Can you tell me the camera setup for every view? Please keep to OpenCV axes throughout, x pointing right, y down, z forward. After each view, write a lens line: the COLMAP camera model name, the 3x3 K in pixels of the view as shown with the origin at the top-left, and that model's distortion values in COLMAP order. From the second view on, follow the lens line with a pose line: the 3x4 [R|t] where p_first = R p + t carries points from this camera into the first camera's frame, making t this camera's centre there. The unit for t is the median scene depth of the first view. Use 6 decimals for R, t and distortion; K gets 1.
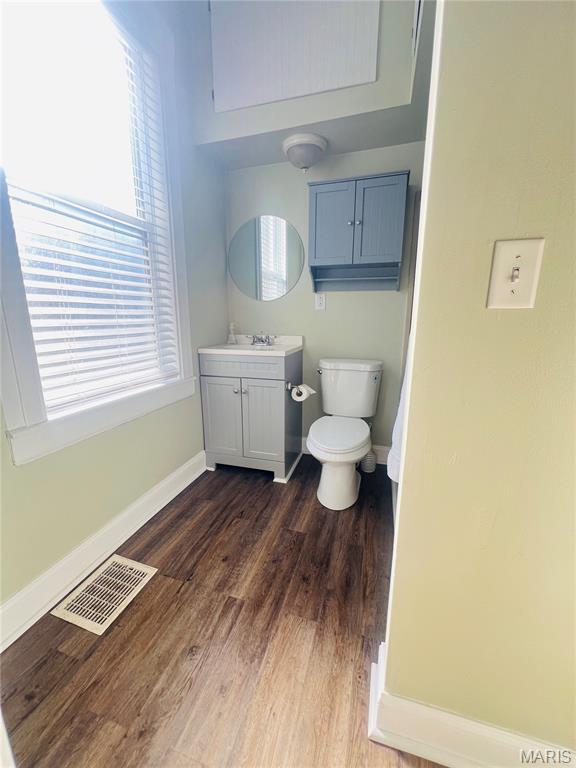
lens RADIAL K [[308.8, 0, 288.0], [0, 308.8, 384.0], [0, 0, 1]] dist [0.001390, -0.000209]
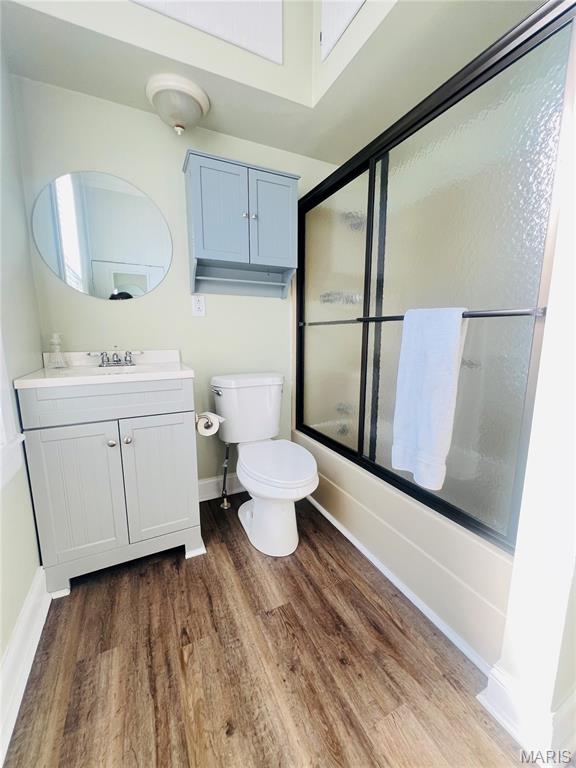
lens RADIAL K [[308.8, 0, 288.0], [0, 308.8, 384.0], [0, 0, 1]] dist [0.001390, -0.000209]
pose [[0.722271, -0.114238, 0.682110, -0.357854], [0.149413, 0.988747, 0.007382, -0.049249], [-0.675278, 0.096584, 0.731212, 0.350149]]
